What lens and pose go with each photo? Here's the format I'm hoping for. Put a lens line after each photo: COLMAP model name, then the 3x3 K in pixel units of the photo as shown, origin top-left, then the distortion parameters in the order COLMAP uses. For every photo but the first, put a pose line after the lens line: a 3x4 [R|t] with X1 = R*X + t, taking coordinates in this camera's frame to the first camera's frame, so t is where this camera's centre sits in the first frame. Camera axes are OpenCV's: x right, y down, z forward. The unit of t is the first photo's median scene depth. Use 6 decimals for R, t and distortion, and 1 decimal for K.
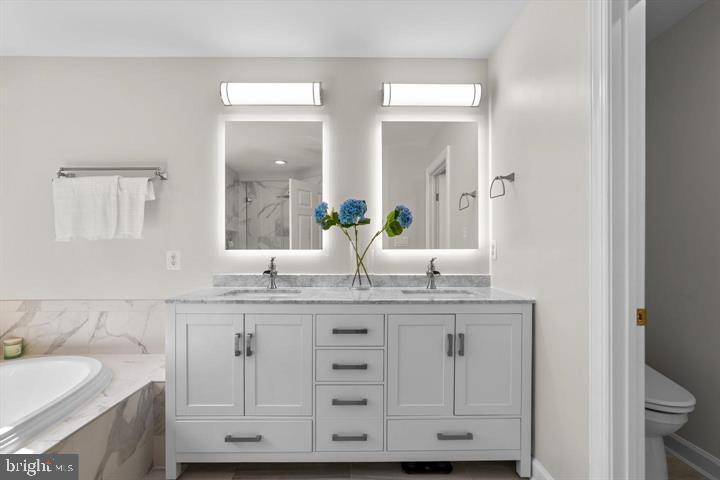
lens RADIAL K [[325.0, 0, 360.5], [0, 325.0, 242.7], [0, 0, 1]] dist [-0.009425, 0.003290]
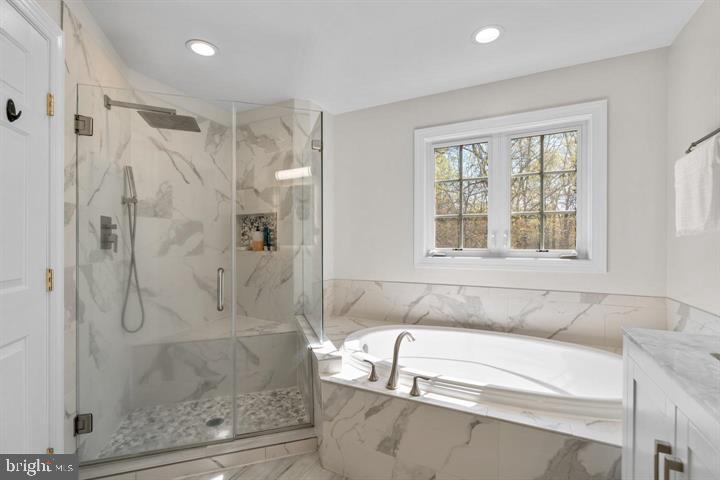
lens RADIAL K [[325.0, 0, 358.4], [0, 325.0, 240.5], [0, 0, 1]] dist [-0.009425, 0.003290]
pose [[-0.440169, 0.009343, -0.897866, 0.224011], [0.006927, 0.999951, 0.007009, -0.006892], [0.897888, -0.003135, -0.440213, 0.896421]]
